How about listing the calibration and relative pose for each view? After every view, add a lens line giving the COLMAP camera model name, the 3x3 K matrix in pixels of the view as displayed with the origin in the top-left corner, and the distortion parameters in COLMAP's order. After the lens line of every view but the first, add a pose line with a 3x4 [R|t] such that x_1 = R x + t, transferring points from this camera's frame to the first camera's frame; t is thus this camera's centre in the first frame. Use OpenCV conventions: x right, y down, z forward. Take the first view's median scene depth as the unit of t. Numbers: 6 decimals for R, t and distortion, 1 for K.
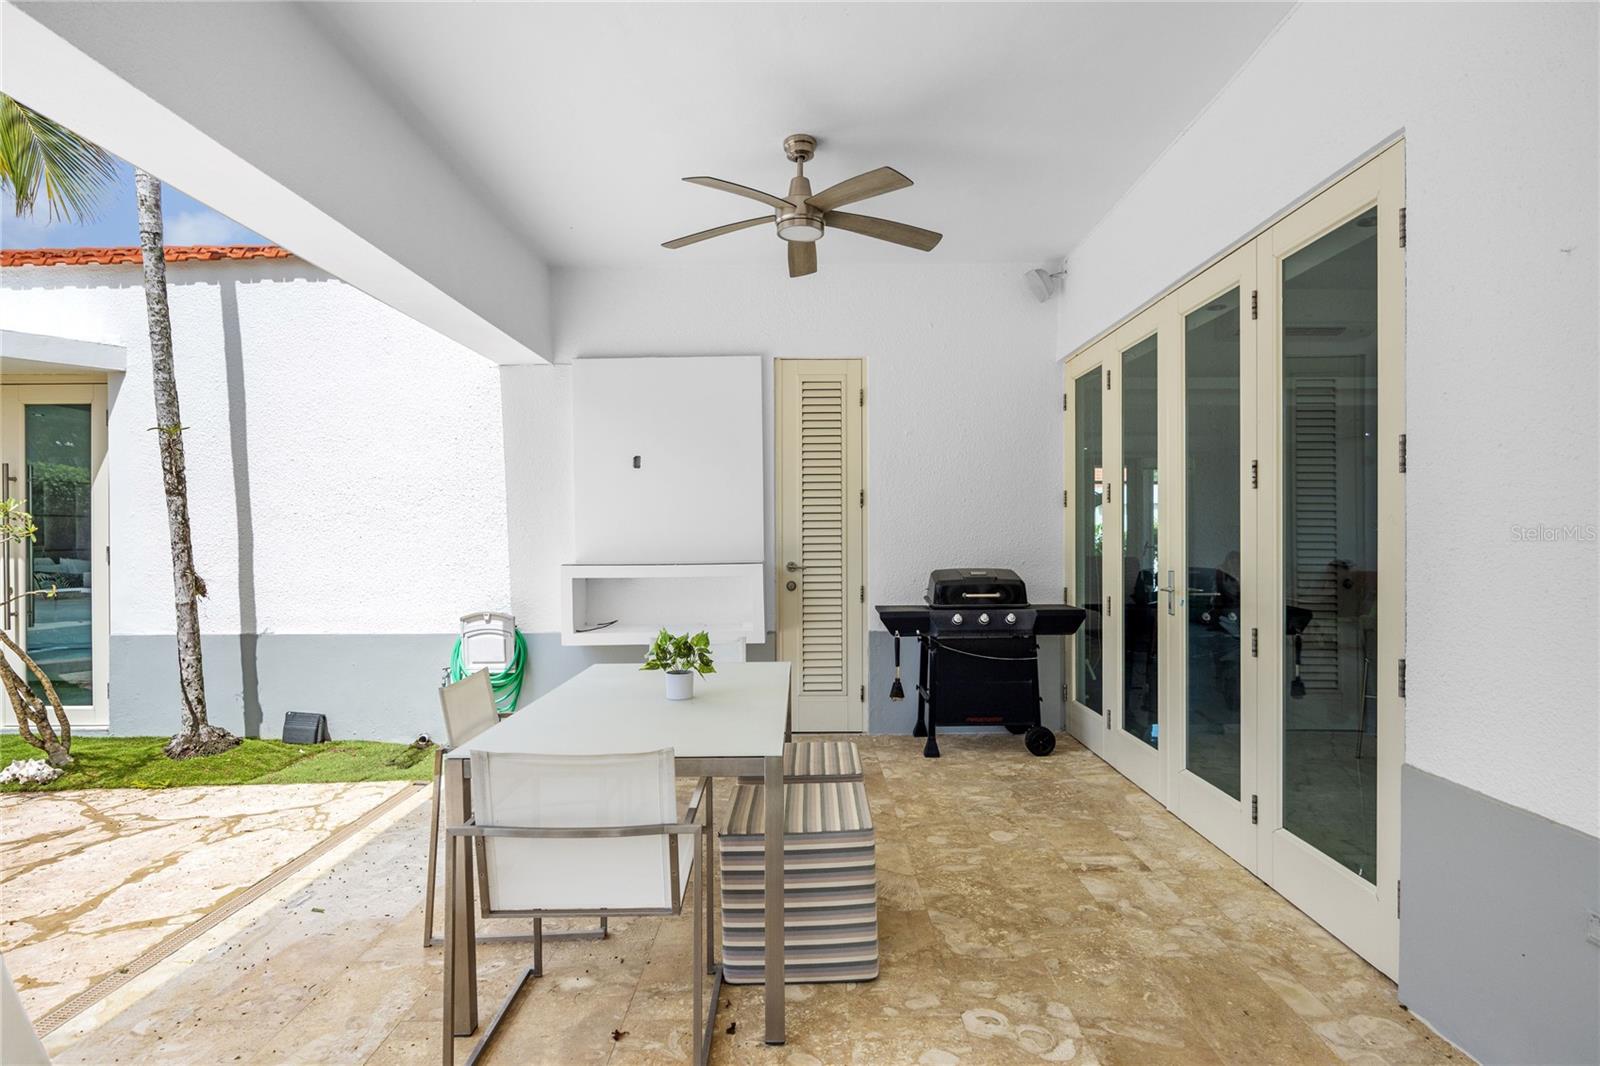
lens RADIAL K [[799.4, 0, 804.0], [0, 799.4, 535.9], [0, 0, 1]] dist [-0.009708, 0.001913]
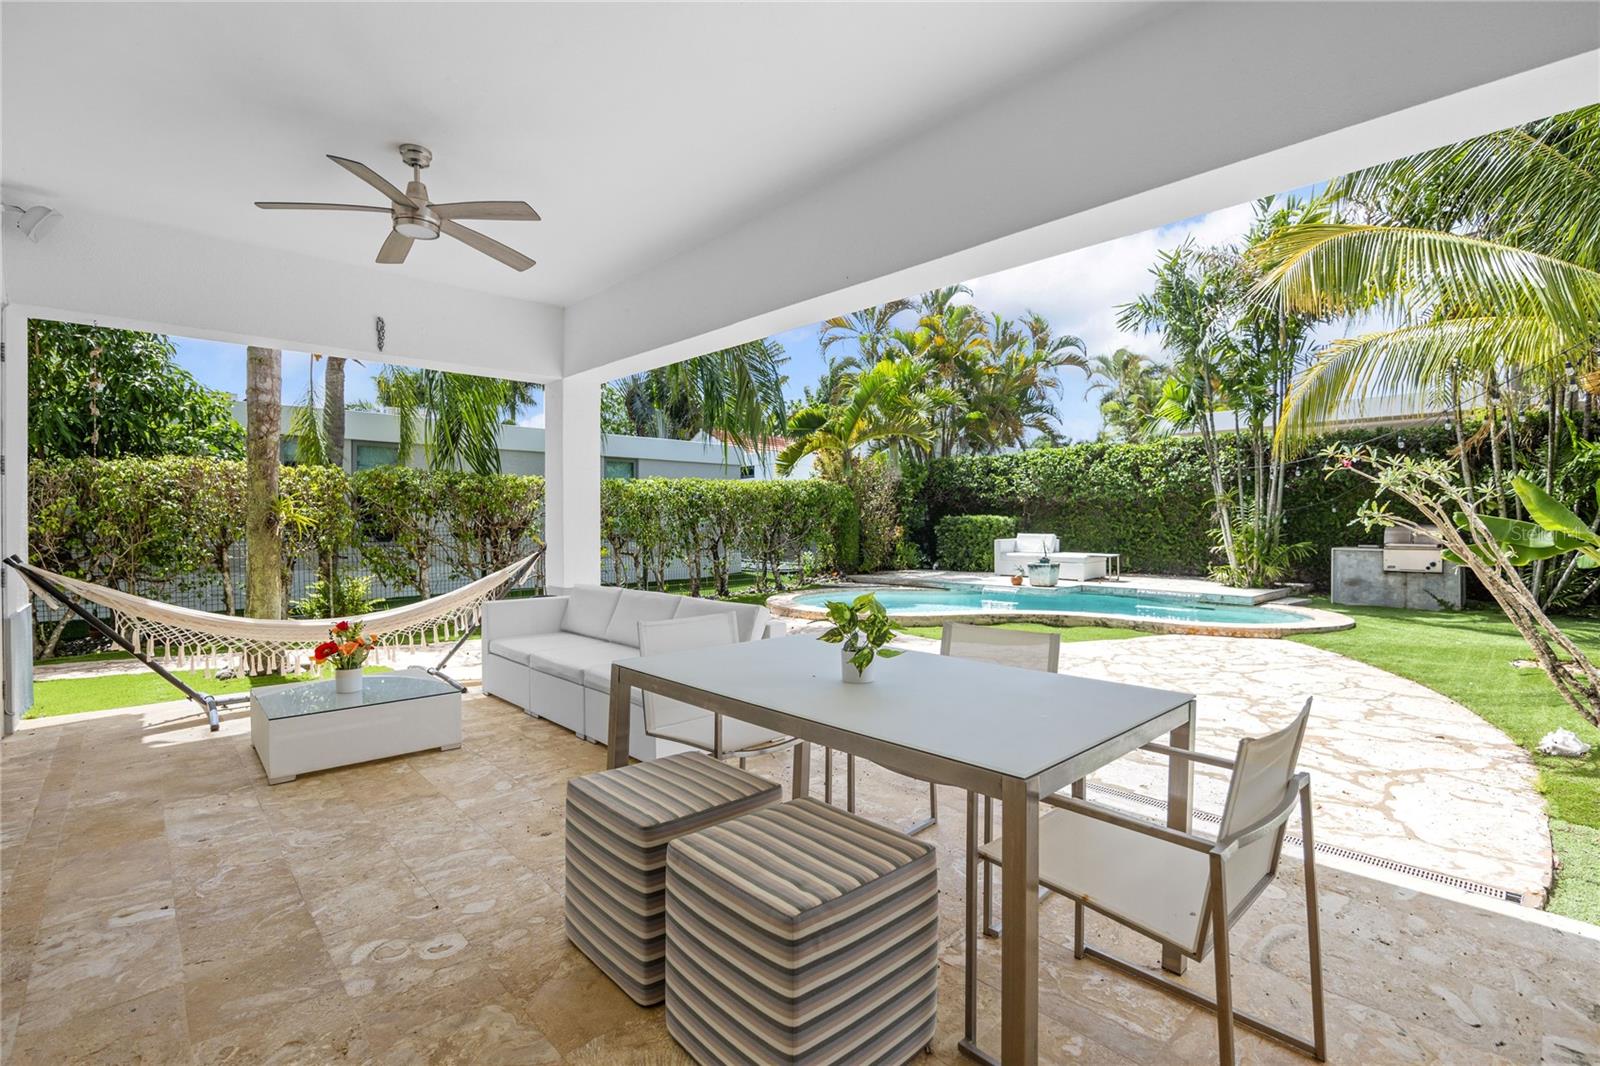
lens RADIAL K [[714.4, 0, 808.0], [0, 714.4, 524.7], [0, 0, 1]] dist [-0.018863, 0.000734]
pose [[-0.724966, 0.008750, -0.688729, 0.238067], [0.003623, 0.999954, 0.008890, 0.022976], [0.688775, 0.003950, -0.724964, 0.925744]]
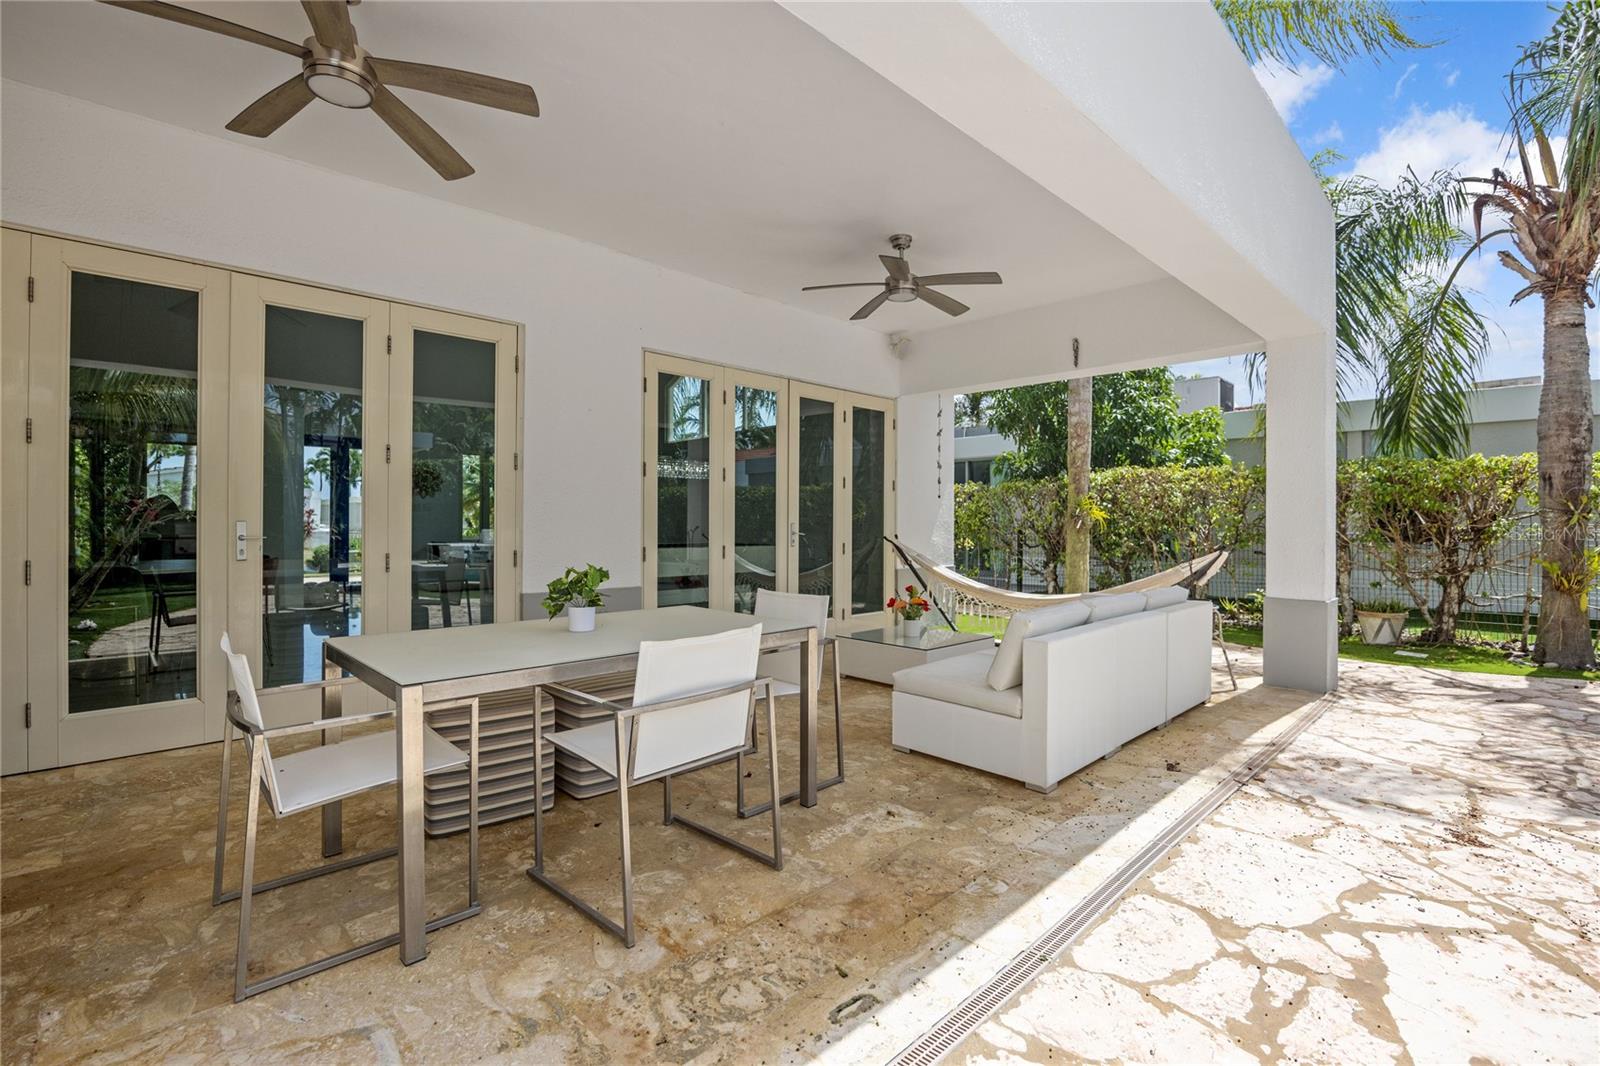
lens RADIAL K [[714.4, 0, 800.4], [0, 714.4, 525.9], [0, 0, 1]] dist [-0.018863, 0.000734]
pose [[-0.701427, -0.000087, 0.712742, -0.638563], [0.003011, 0.999991, 0.003085, 0.038772], [-0.712735, 0.004310, -0.701420, 0.904748]]
